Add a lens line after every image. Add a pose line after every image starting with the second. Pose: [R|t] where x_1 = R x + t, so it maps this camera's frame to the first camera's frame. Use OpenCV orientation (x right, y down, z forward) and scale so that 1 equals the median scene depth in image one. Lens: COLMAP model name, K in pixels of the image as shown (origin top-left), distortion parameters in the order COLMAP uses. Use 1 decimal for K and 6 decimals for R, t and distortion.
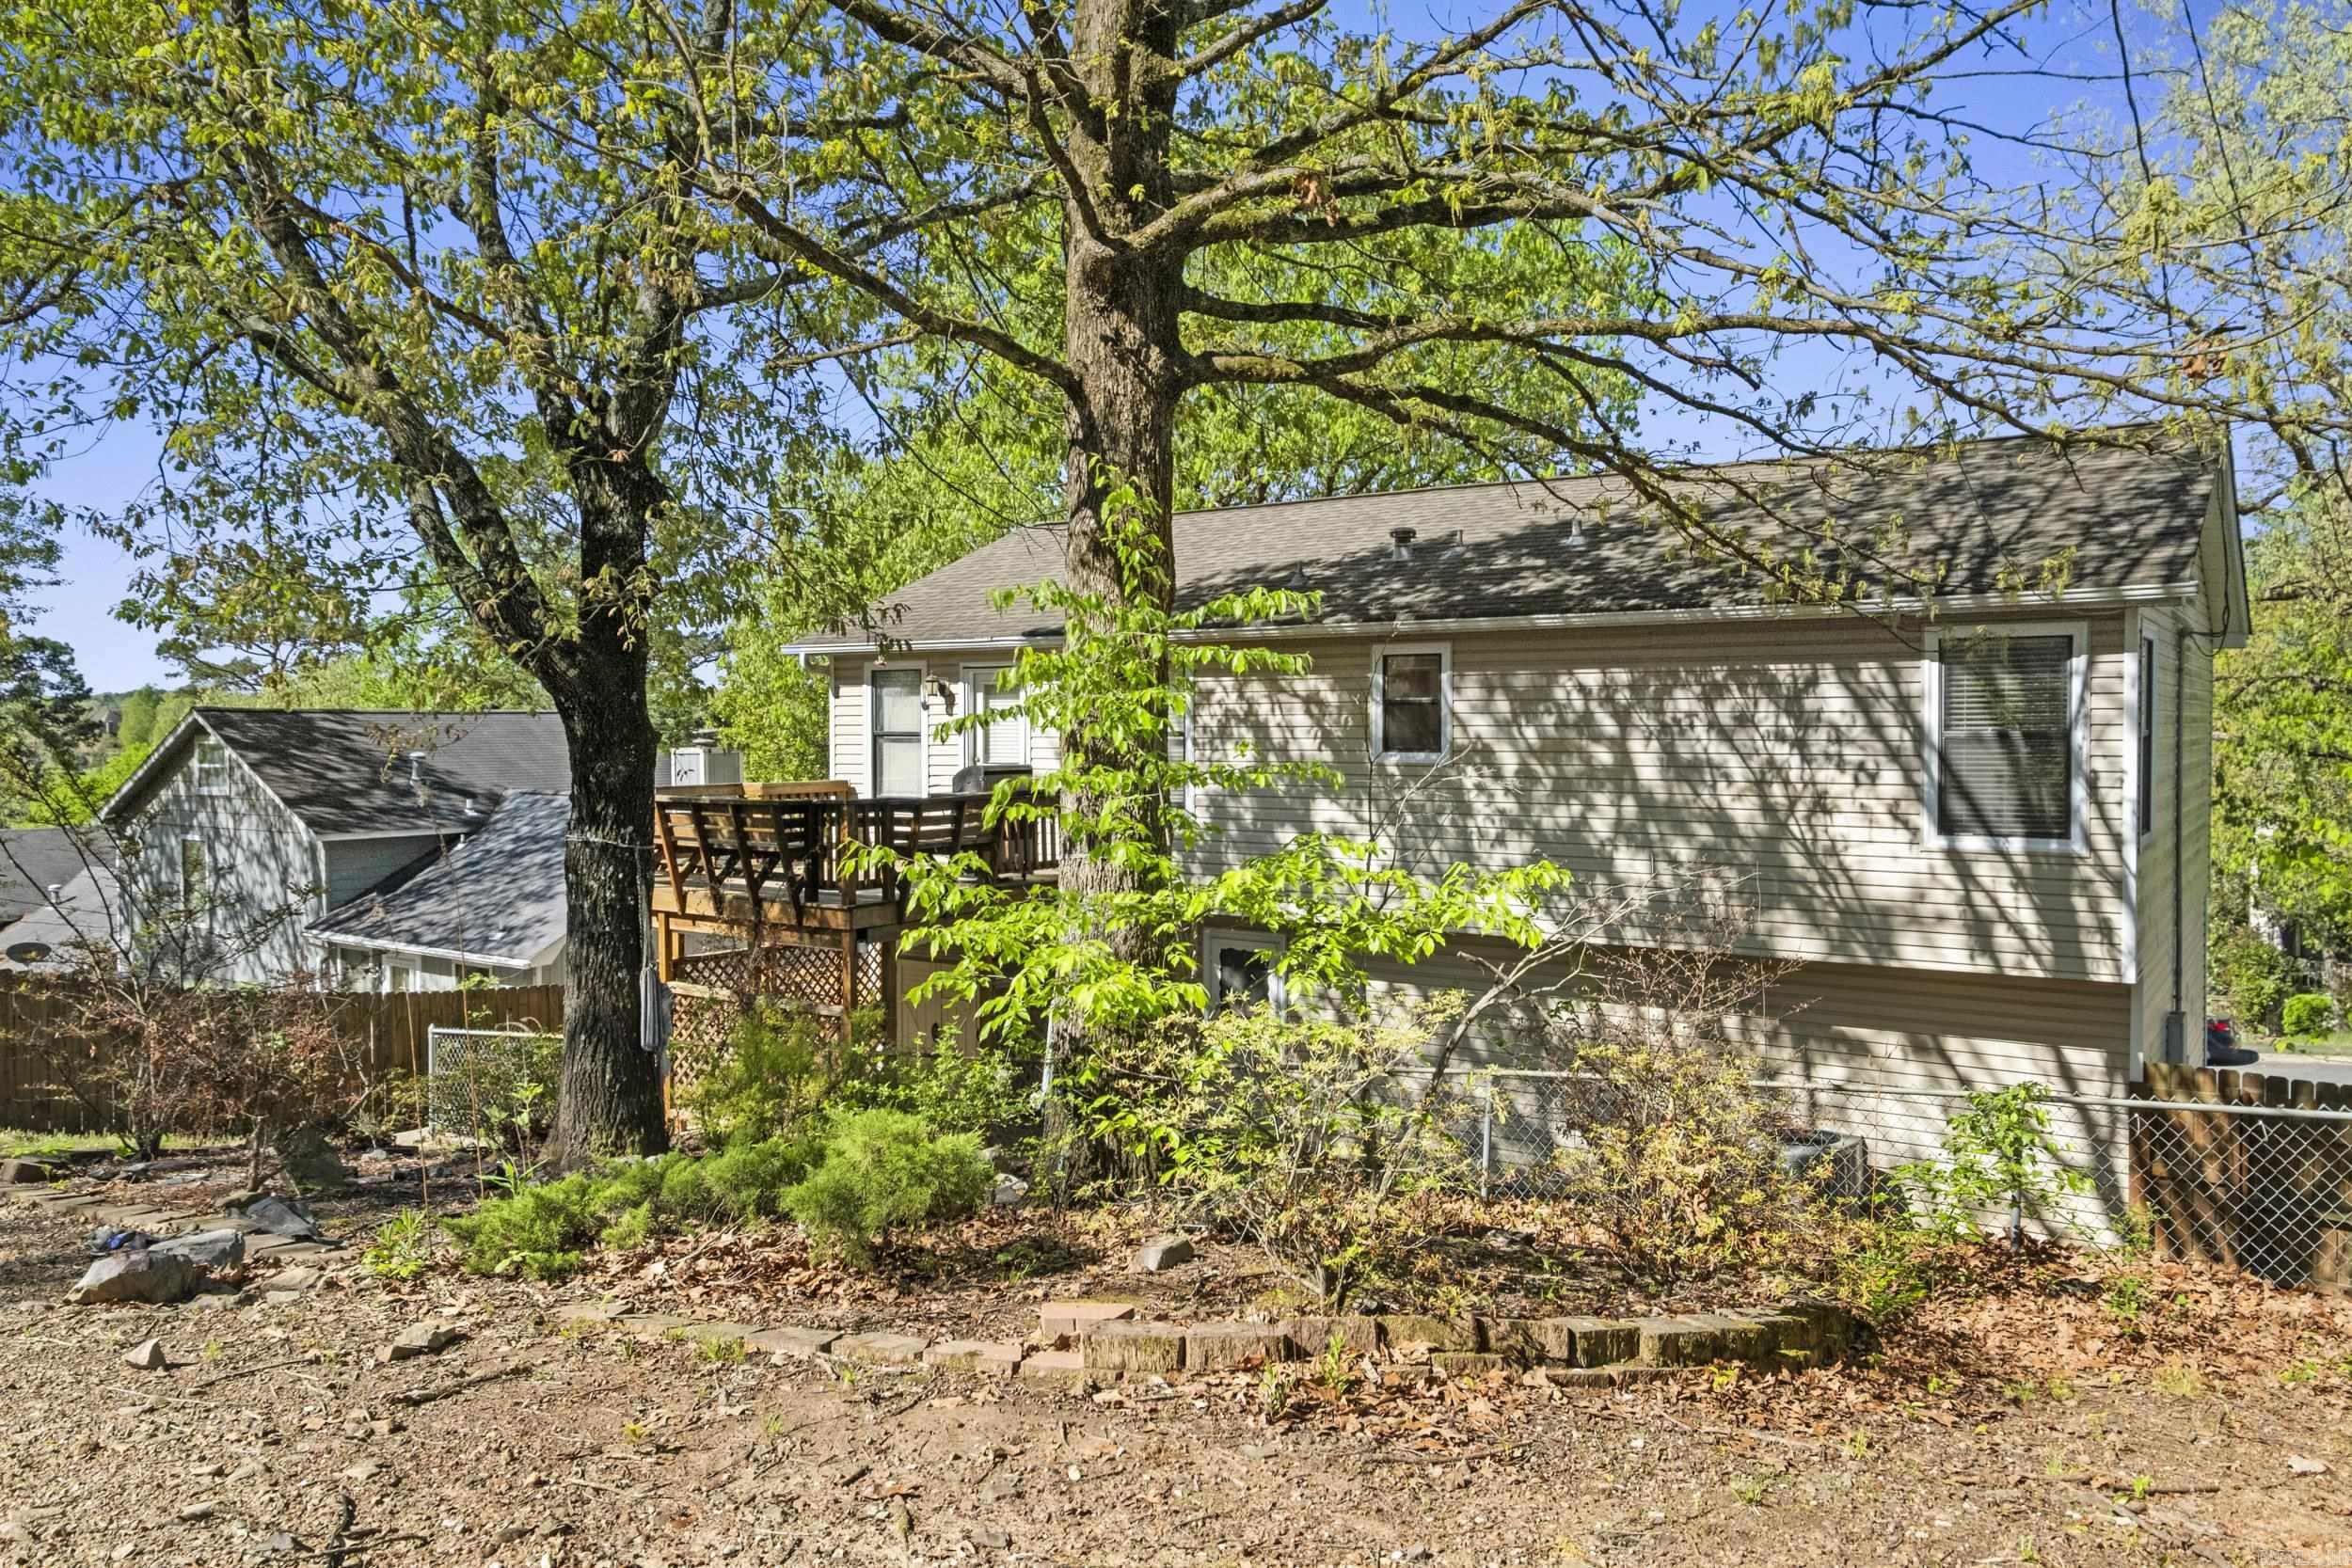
lens RADIAL K [[1700.0, 0, 1175.6], [0, 1700.0, 790.9], [0, 0, 1]] dist [-0.012148, 0.006647]
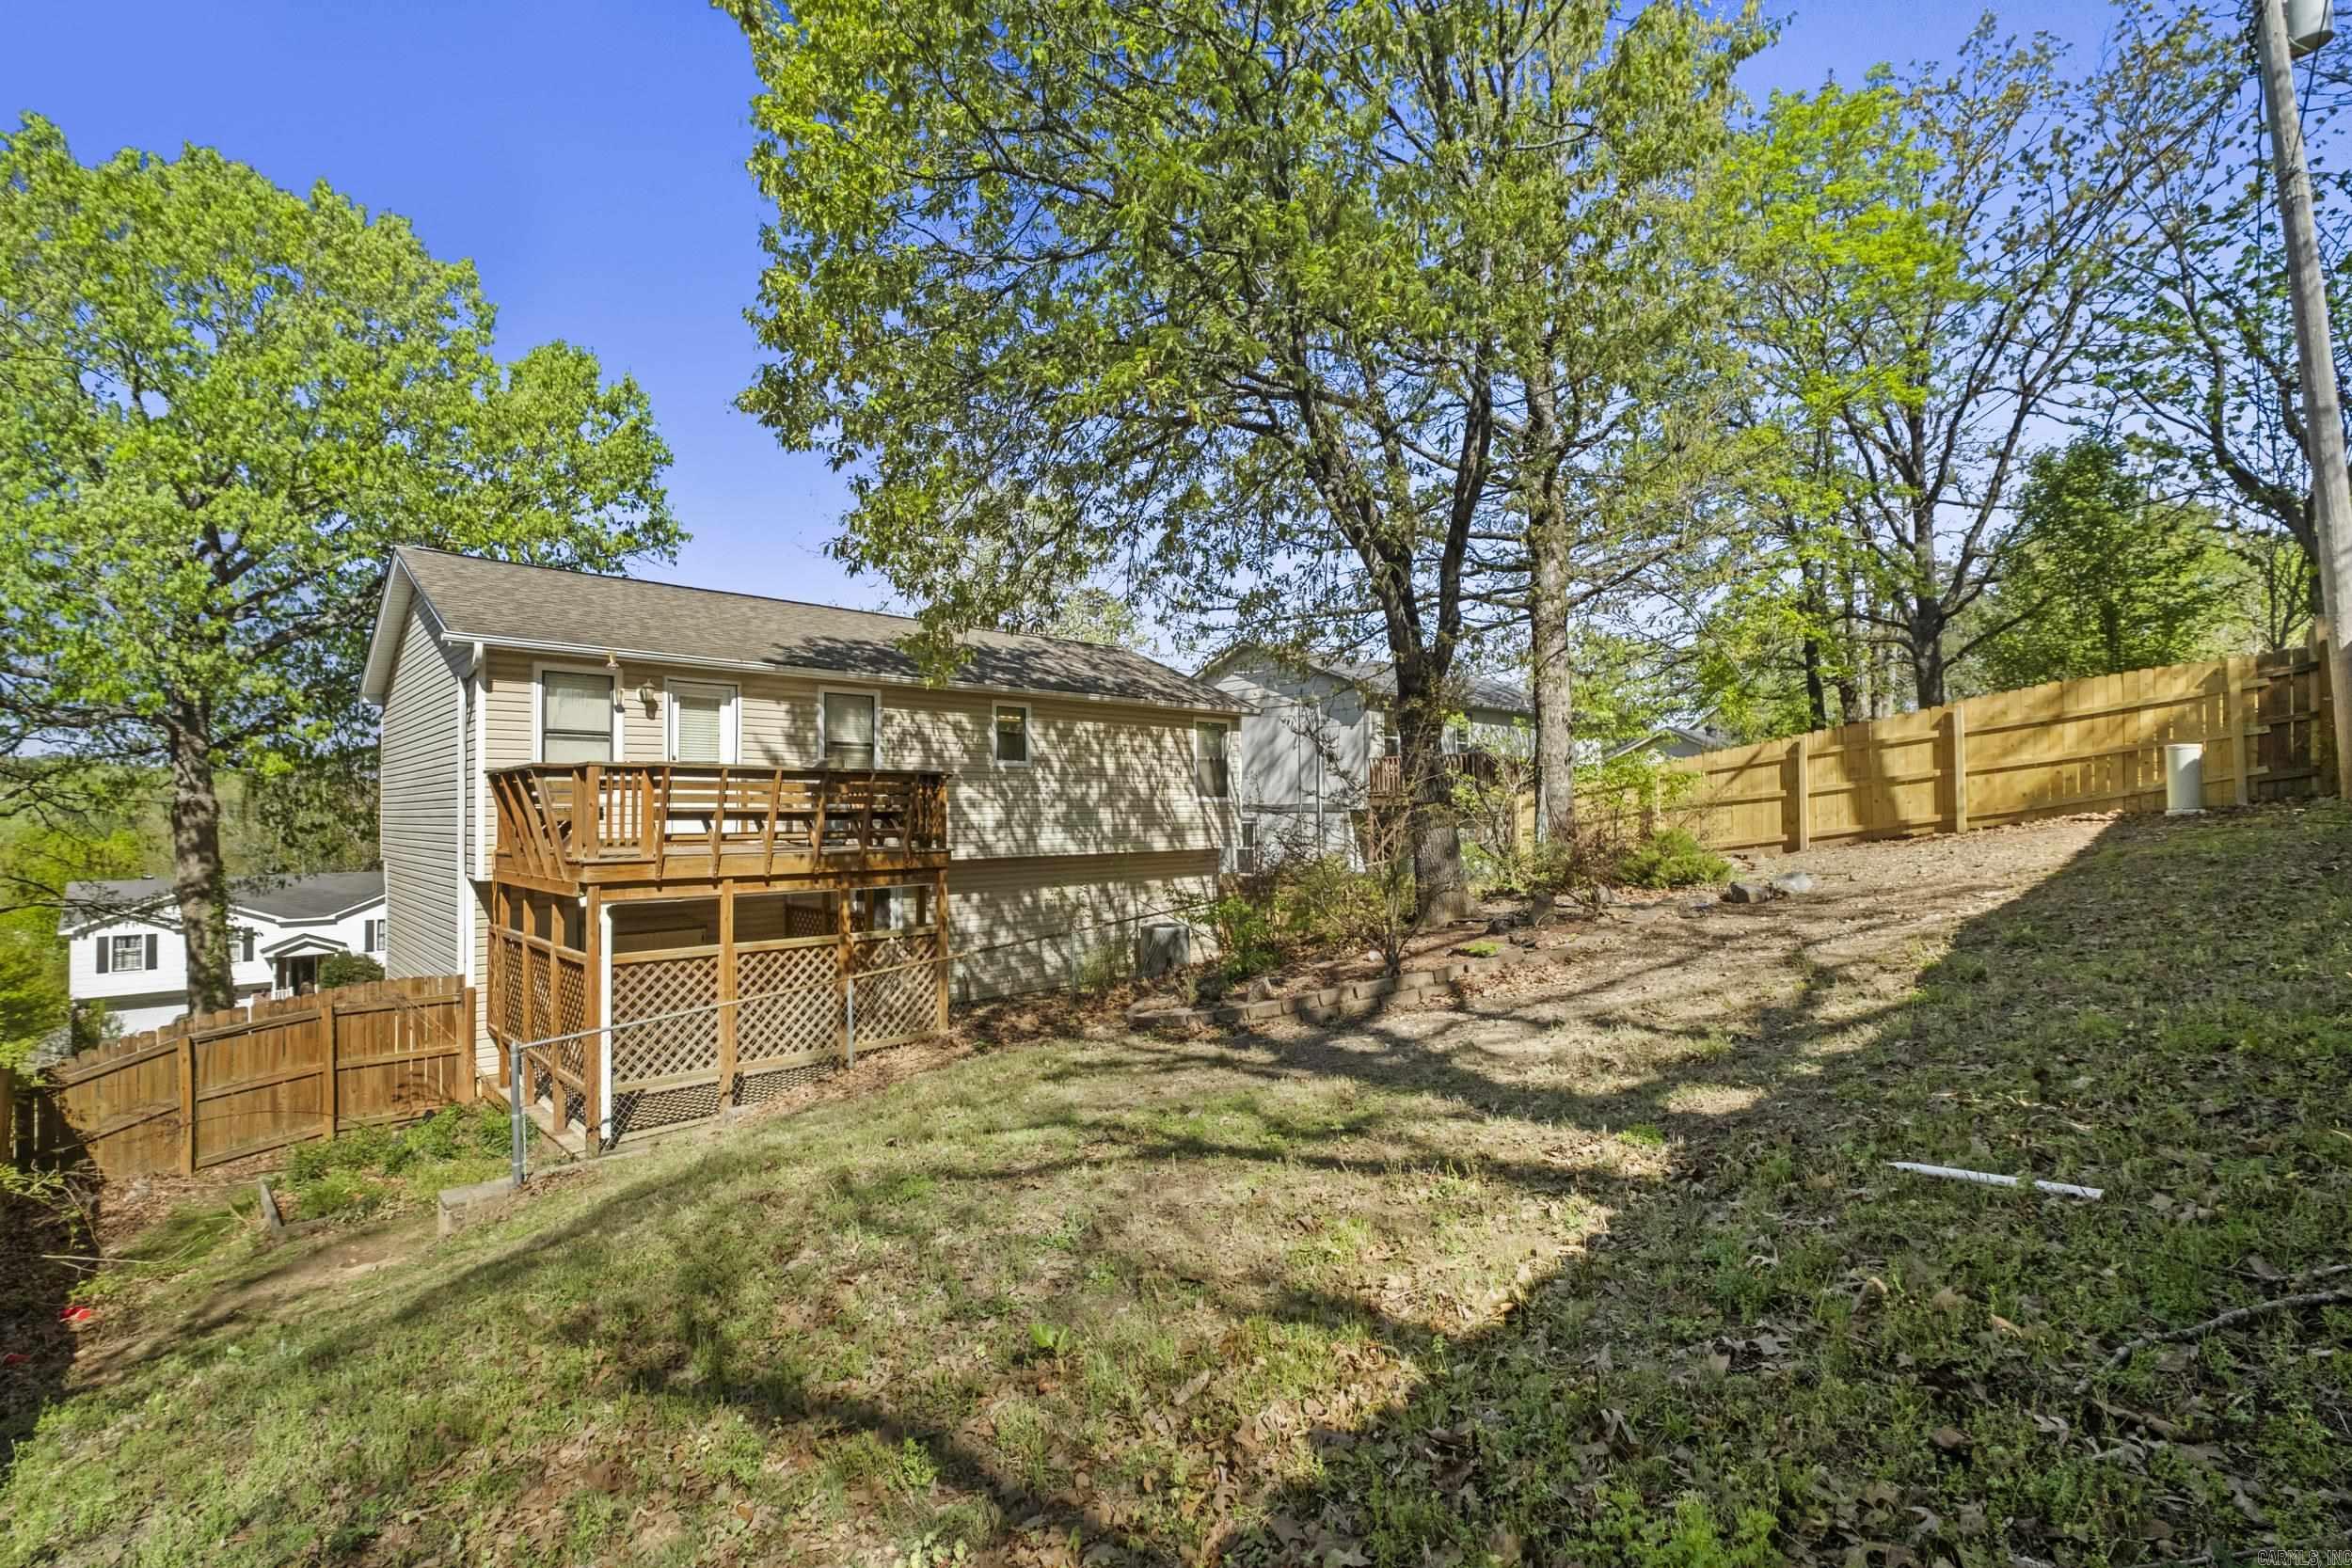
lens RADIAL K [[1049.0, 0, 1171.1], [0, 1049.0, 785.4], [0, 0, 1]] dist [0.007865, 0.000658]
pose [[0.178743, 0.022193, 0.983646, -1.057769], [0.042603, 0.998633, -0.030272, 0.053252], [-0.982973, 0.047318, 0.177553, 0.706199]]
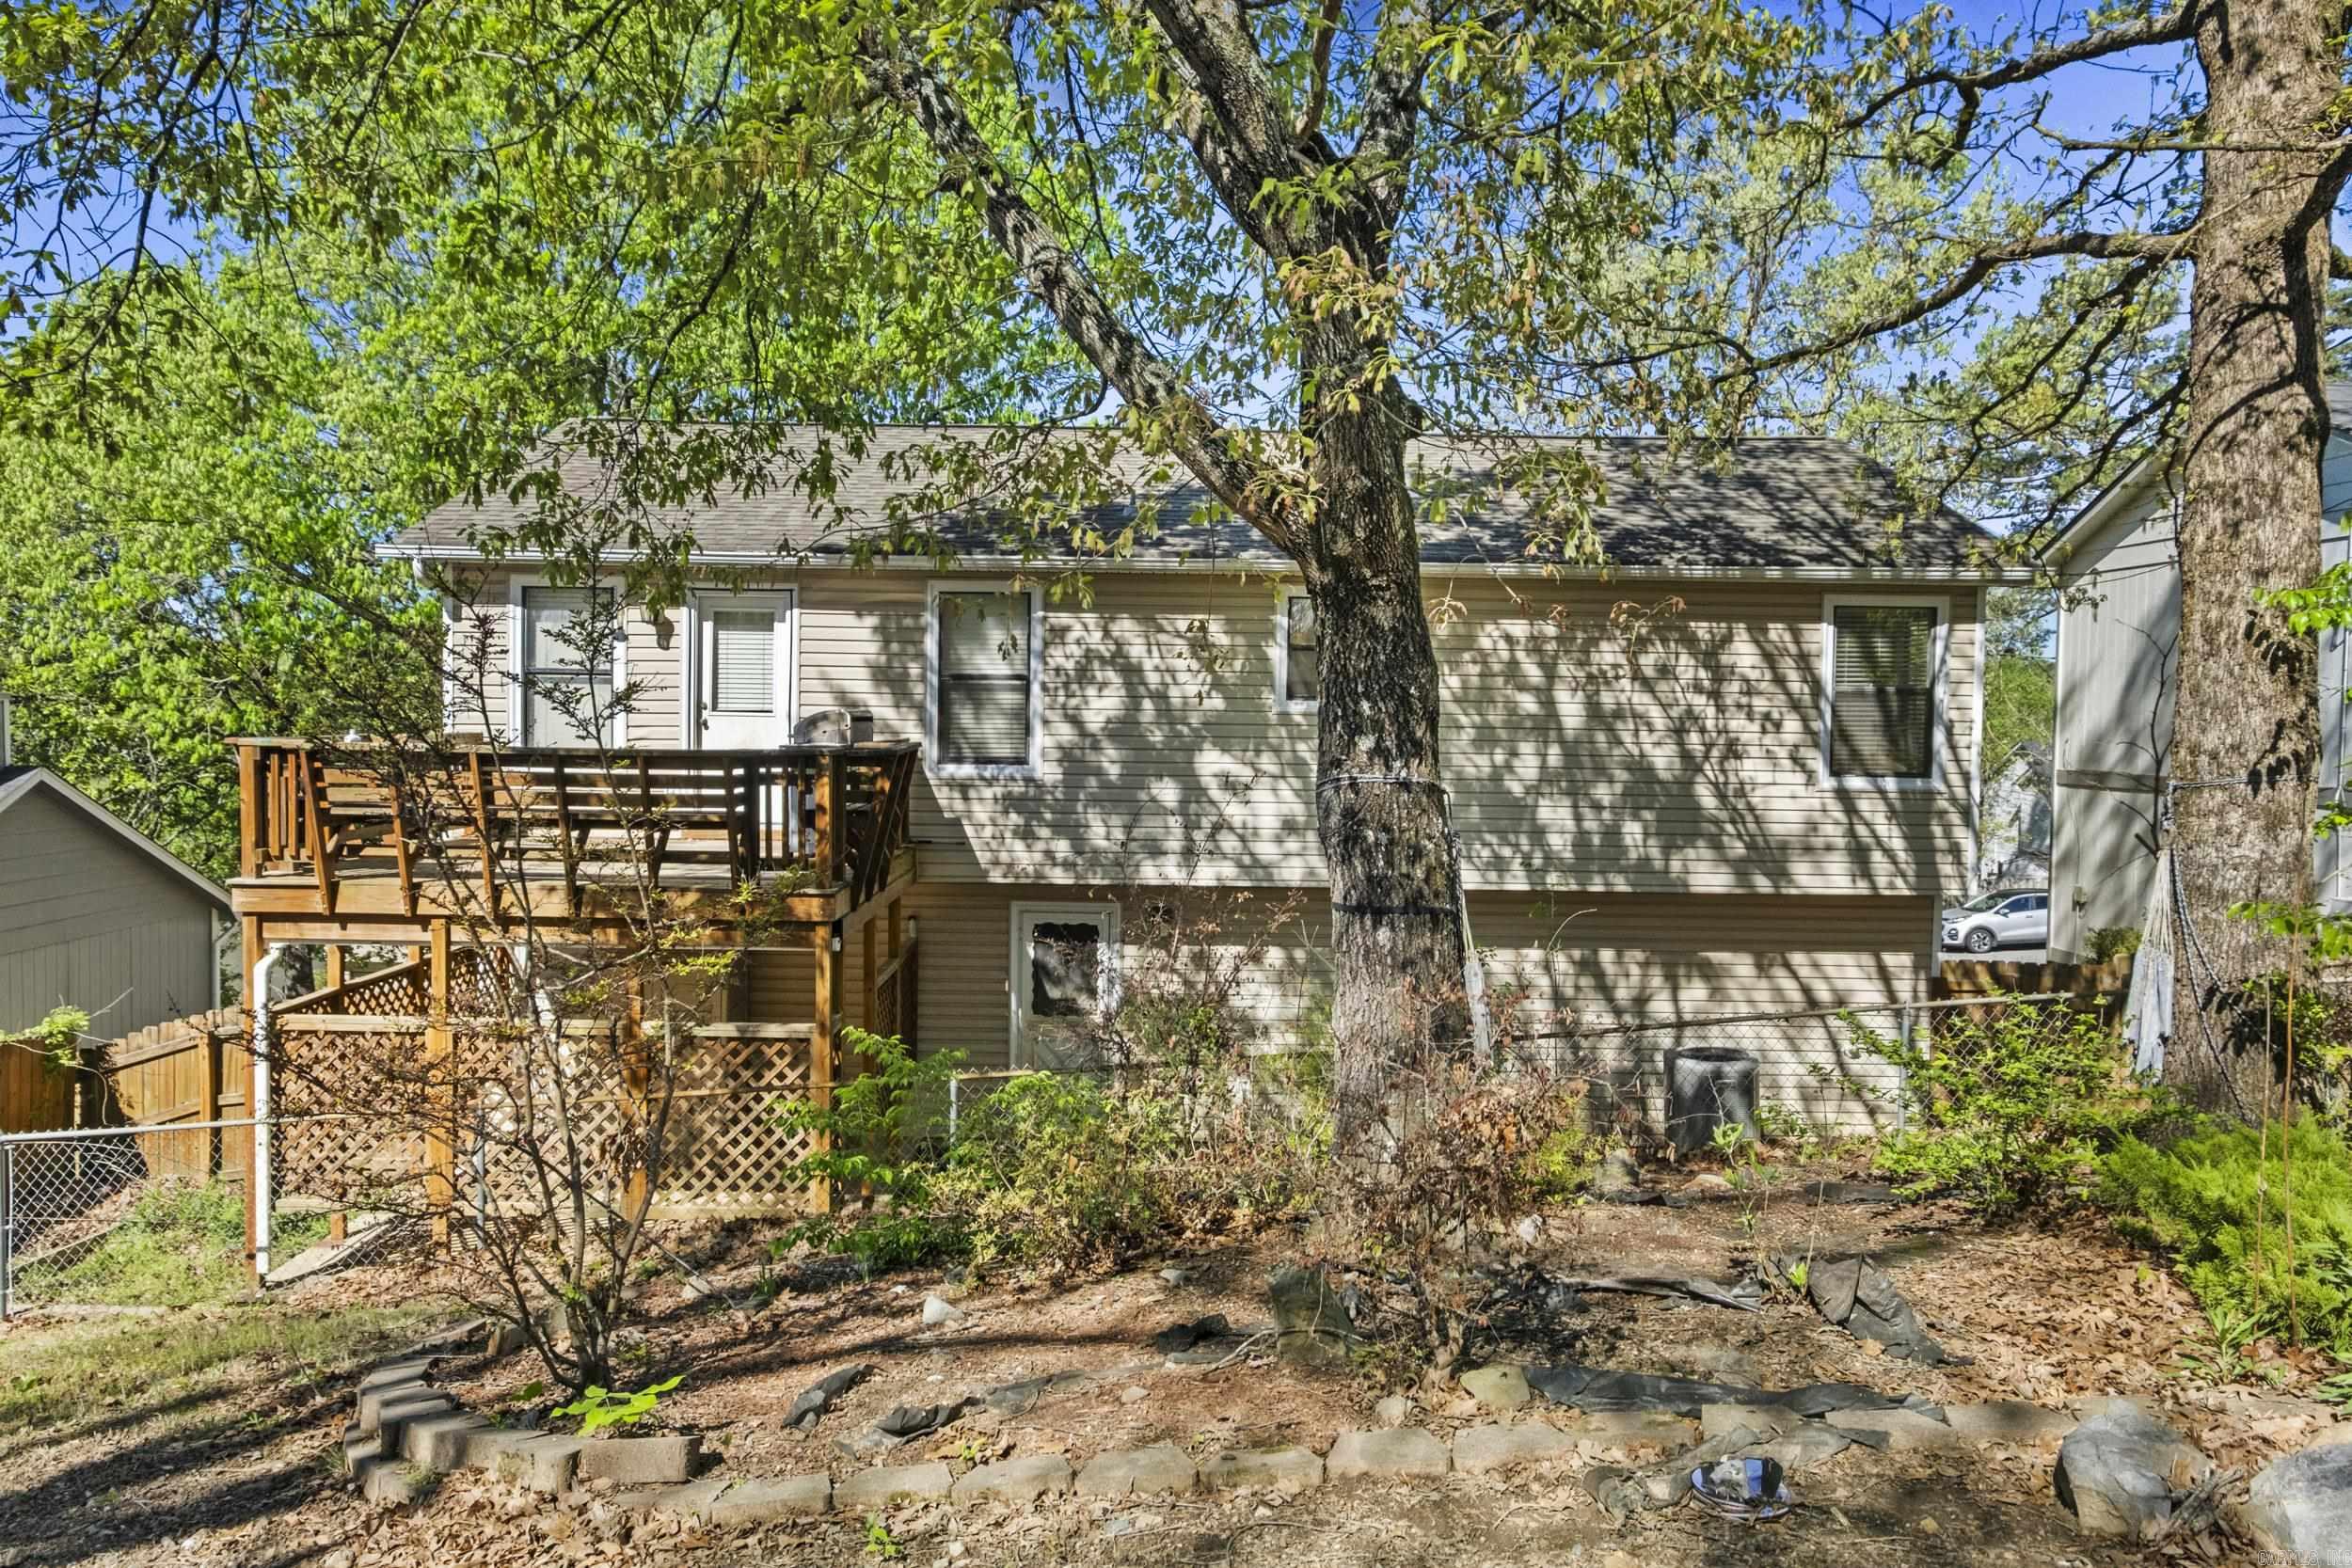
lens RADIAL K [[1700.0, 0, 1166.5], [0, 1700.0, 792.2], [0, 0, 1]] dist [-0.012148, 0.006647]
pose [[0.810245, -0.016166, 0.585868, -0.547609], [0.006034, 0.999797, 0.019243, 0.011272], [-0.586060, -0.012056, 0.810178, 0.312233]]
